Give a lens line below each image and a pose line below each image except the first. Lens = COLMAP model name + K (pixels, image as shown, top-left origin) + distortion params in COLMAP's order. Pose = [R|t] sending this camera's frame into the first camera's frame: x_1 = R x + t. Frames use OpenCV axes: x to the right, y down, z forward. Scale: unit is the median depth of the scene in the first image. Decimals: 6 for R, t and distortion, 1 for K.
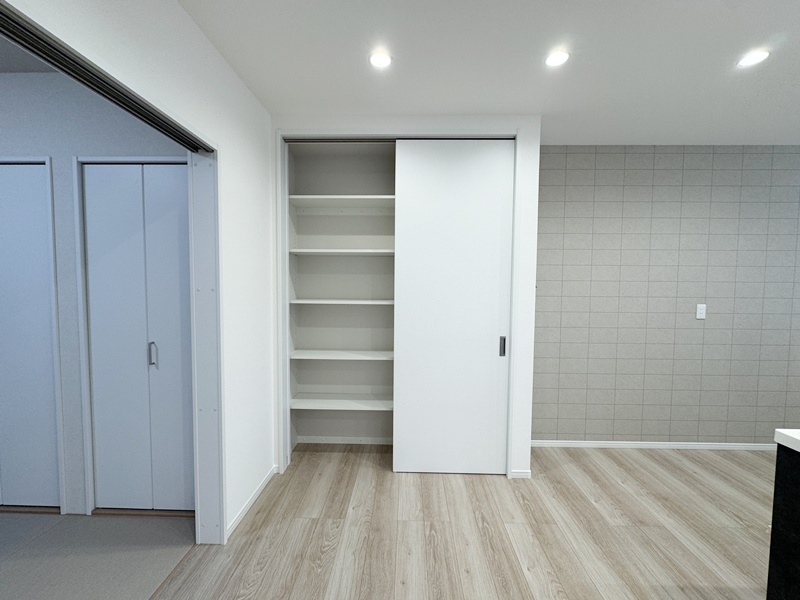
lens RADIAL K [[322.9, 0, 401.2], [0, 322.9, 299.0], [0, 0, 1]] dist [-0.003296, -0.000814]
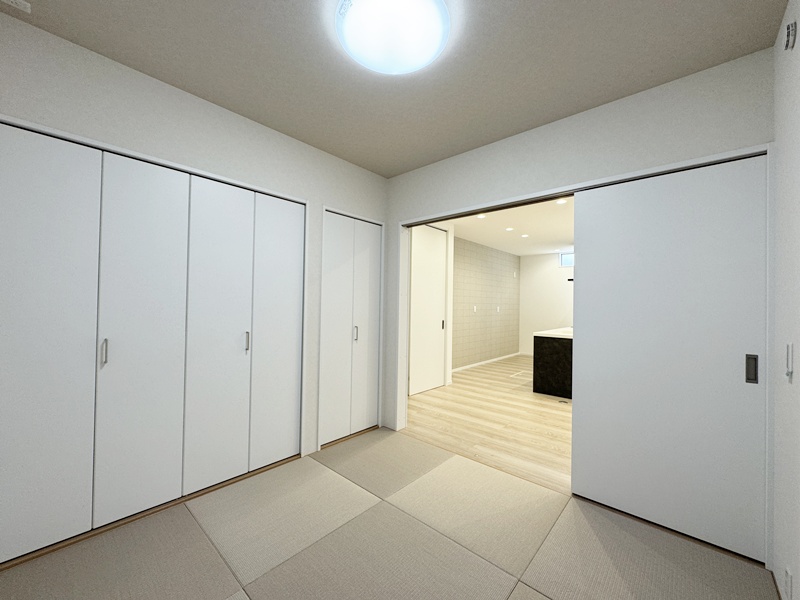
lens RADIAL K [[322.9, 0, 394.8], [0, 322.9, 301.7], [0, 0, 1]] dist [-0.003296, -0.000814]
pose [[0.659323, 0.009320, 0.751802, -1.806109], [0.018252, 0.999430, -0.028397, 0.057994], [-0.751638, 0.032445, 0.658778, -0.216255]]
